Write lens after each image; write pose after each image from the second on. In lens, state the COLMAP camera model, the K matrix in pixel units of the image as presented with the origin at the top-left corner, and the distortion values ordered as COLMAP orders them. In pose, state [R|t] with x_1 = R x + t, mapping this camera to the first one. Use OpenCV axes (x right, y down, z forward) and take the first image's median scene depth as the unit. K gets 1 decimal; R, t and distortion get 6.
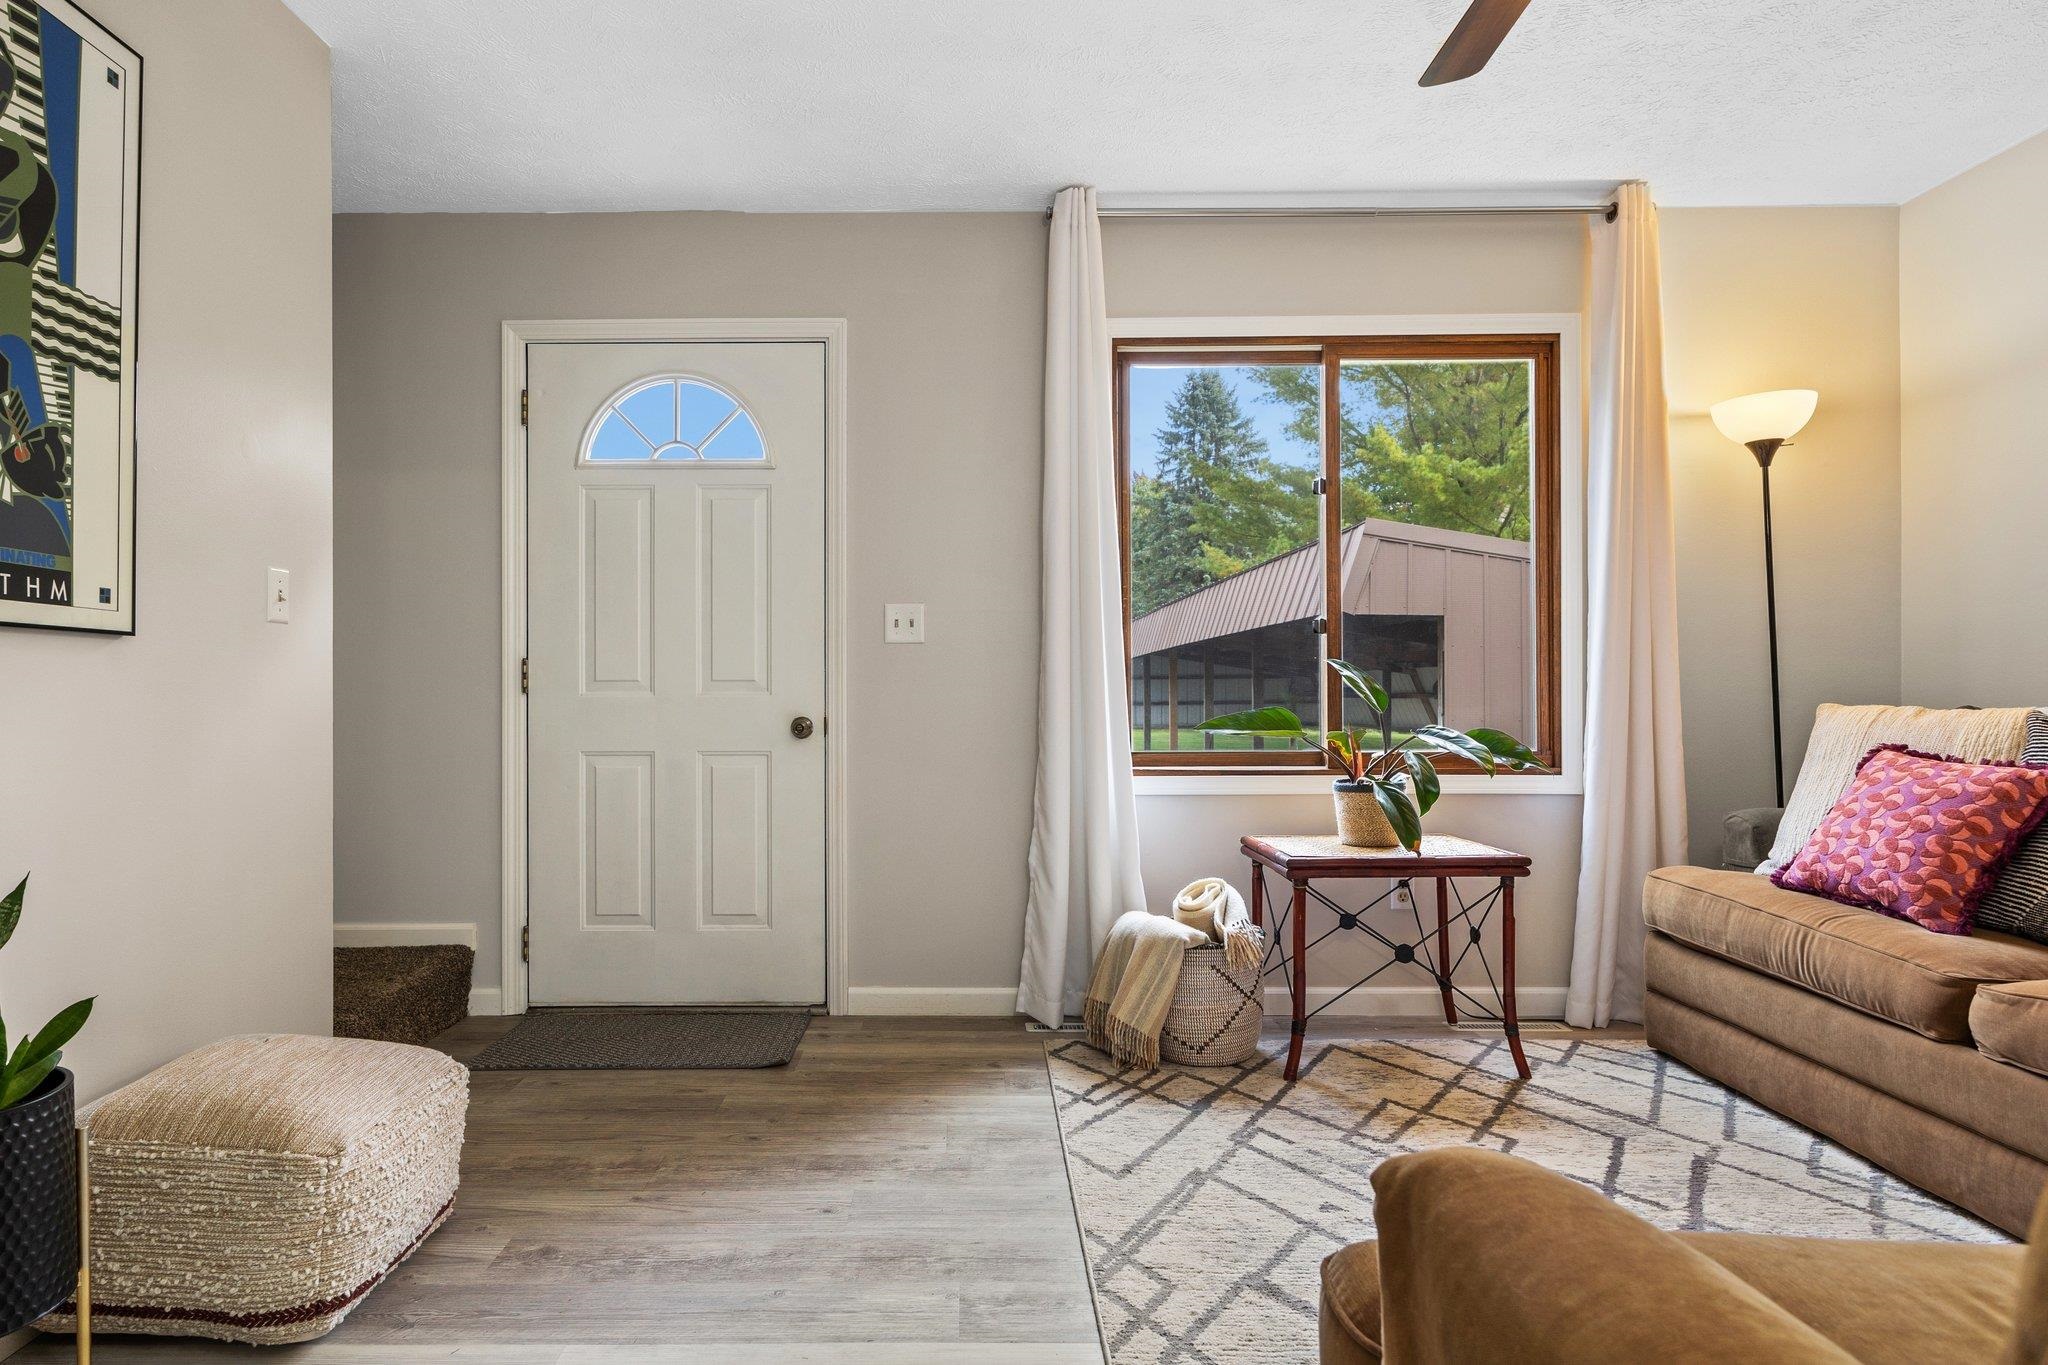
lens RADIAL K [[1157.2, 0, 962.3], [0, 1157.2, 691.6], [0, 0, 1]] dist [-0.006999, 0.002878]
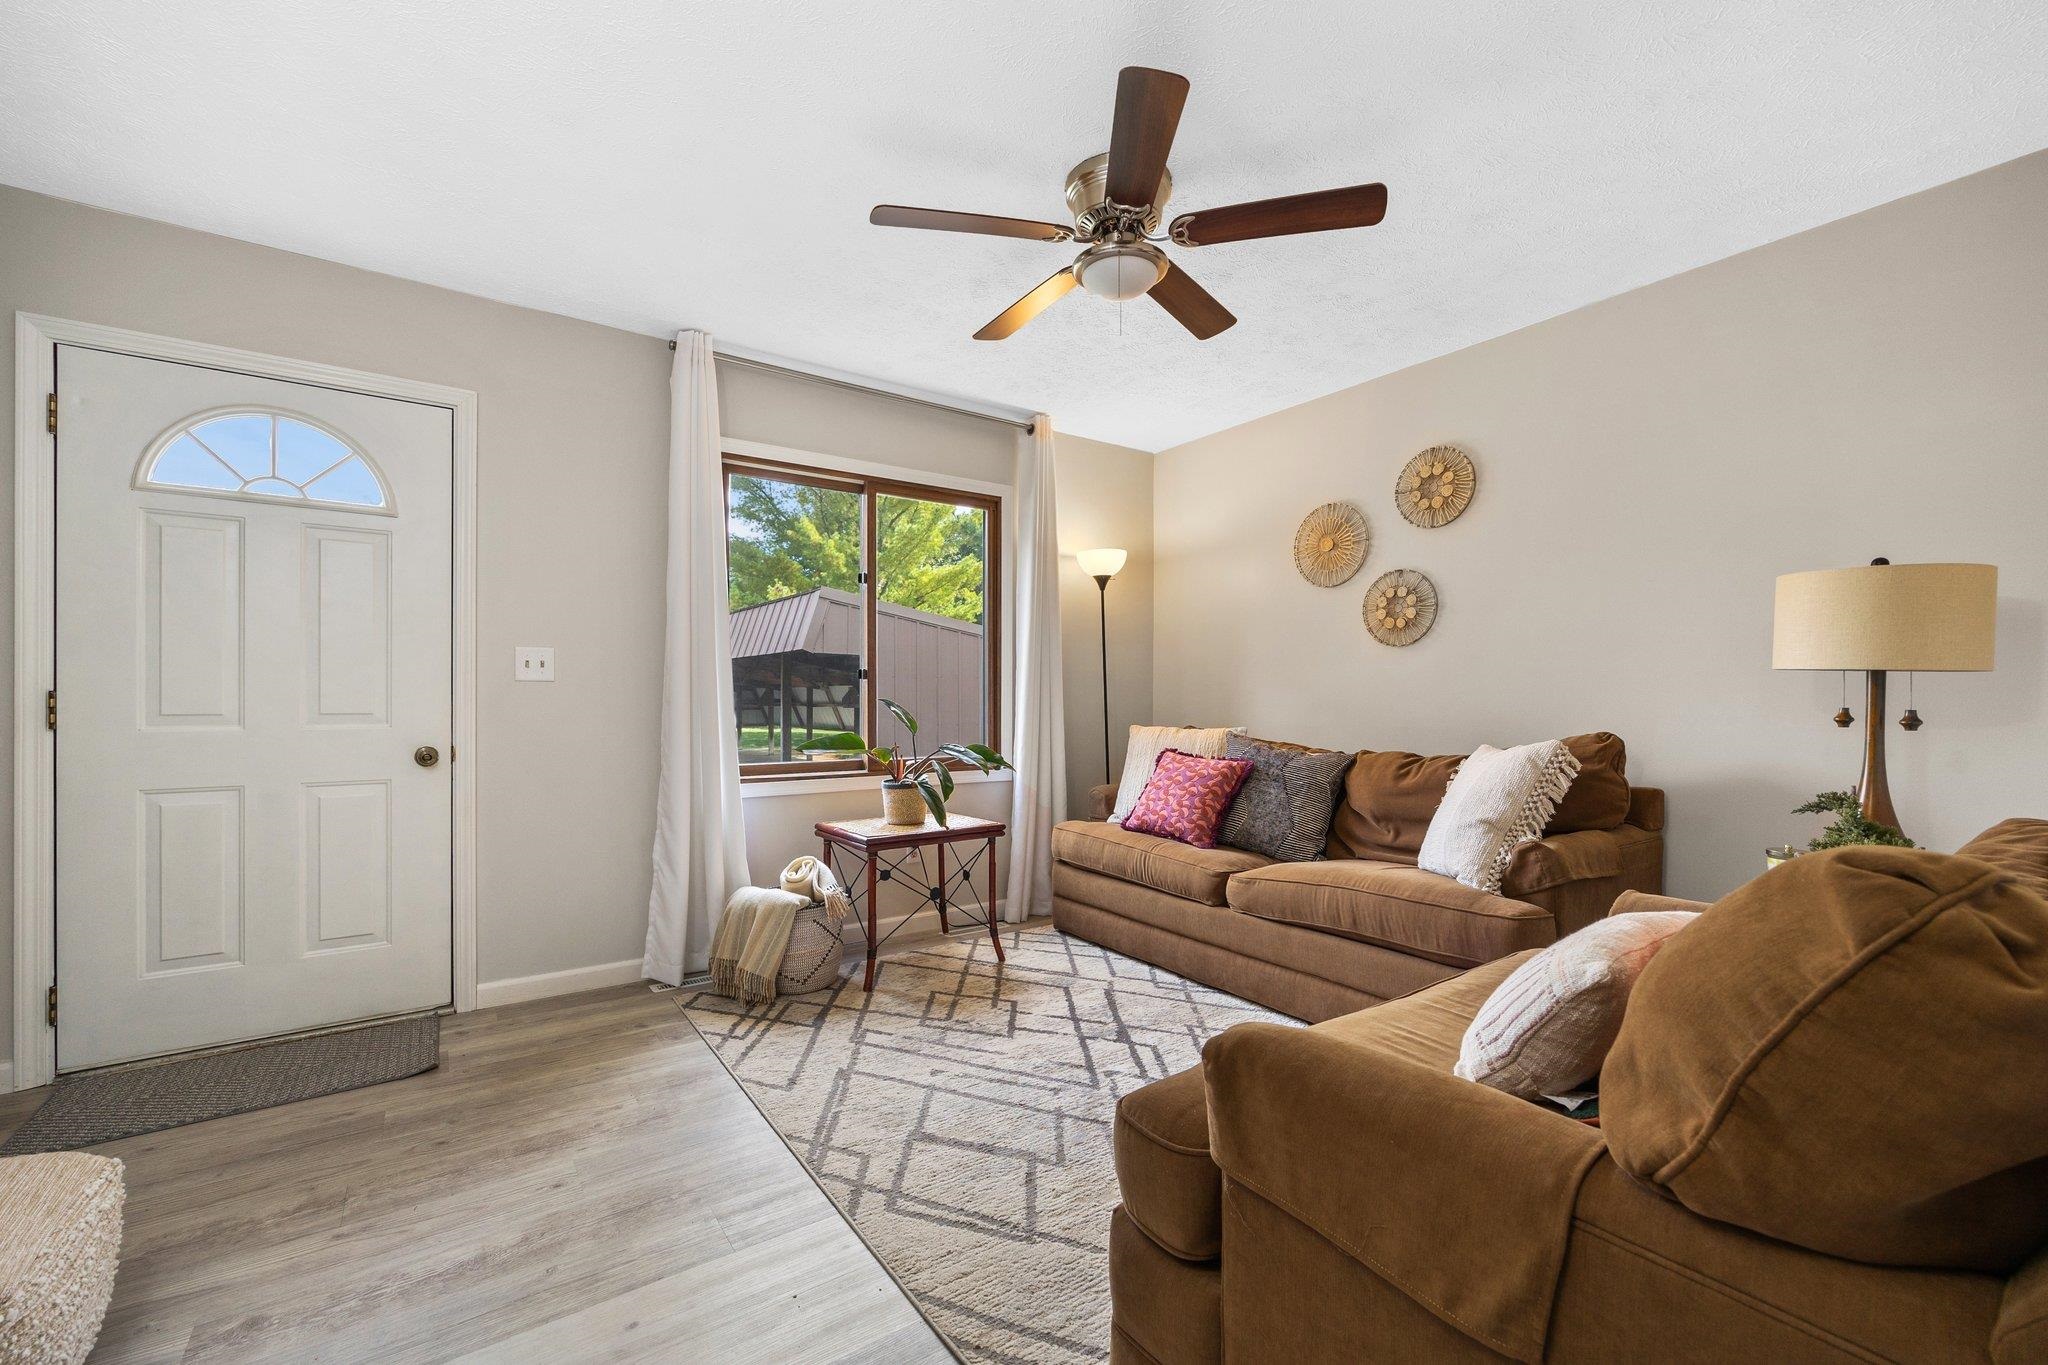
lens RADIAL K [[830.7, 0, 1020.5], [0, 830.7, 701.6], [0, 0, 1]] dist [-0.003442, -0.000051]
pose [[0.814023, 0.002302, 0.580828, -0.164072], [-0.004378, 0.999988, 0.002171, -0.030028], [-0.580816, -0.004310, 0.814024, 0.039752]]
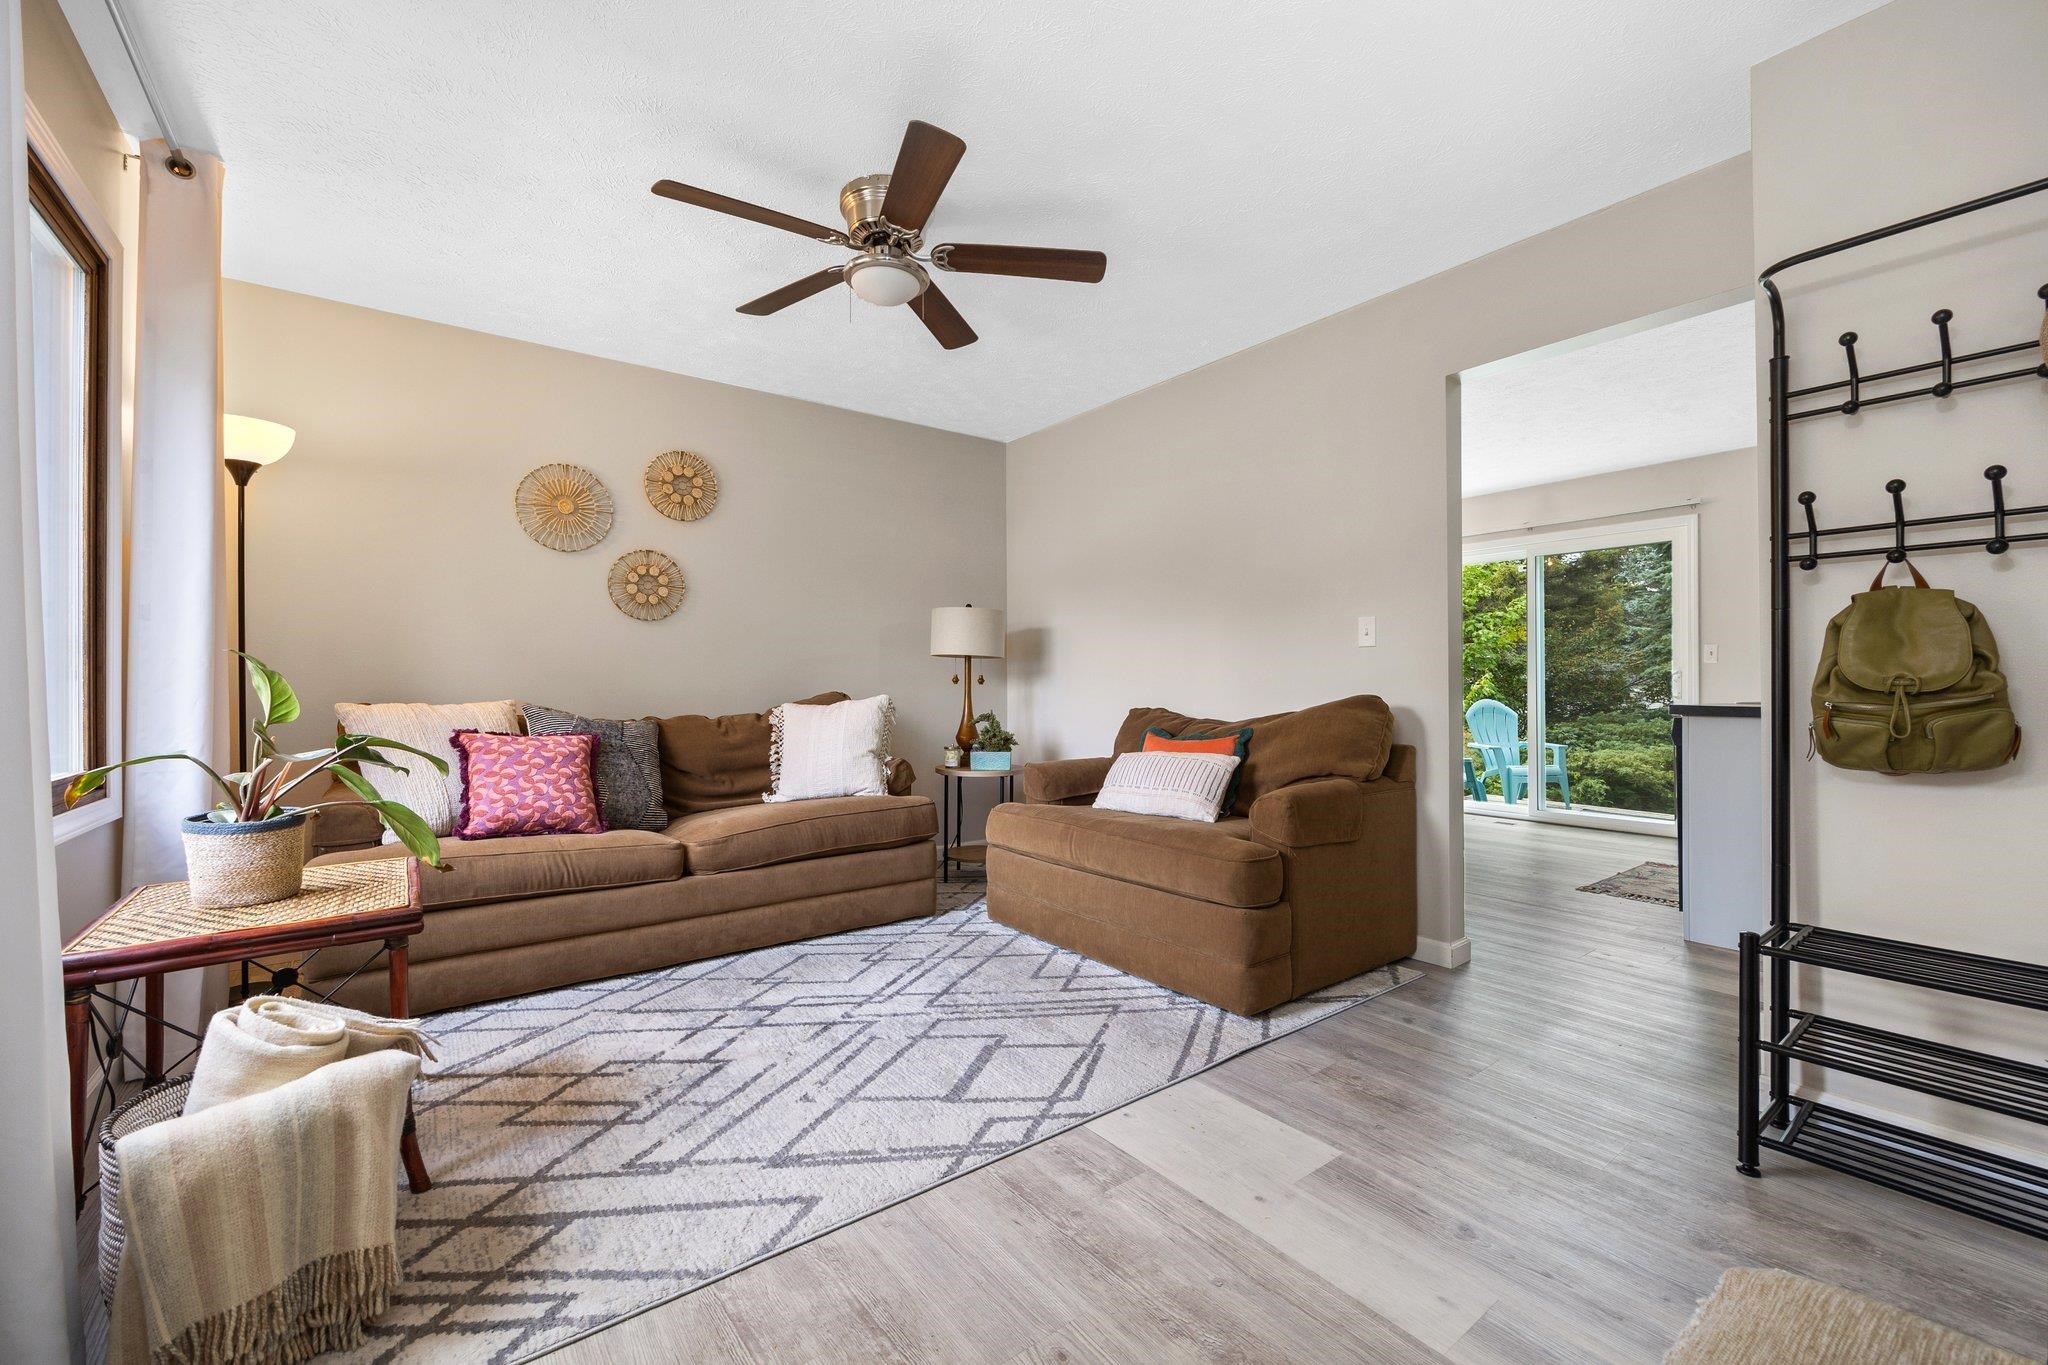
lens RADIAL K [[830.7, 0, 1016.8], [0, 830.7, 681.0], [0, 0, 1]] dist [-0.003442, -0.000051]
pose [[-0.604265, 0.009326, 0.796729, -0.403464], [0.004514, 0.999956, -0.008282, -0.002398], [-0.796771, -0.001408, -0.604280, 1.000601]]
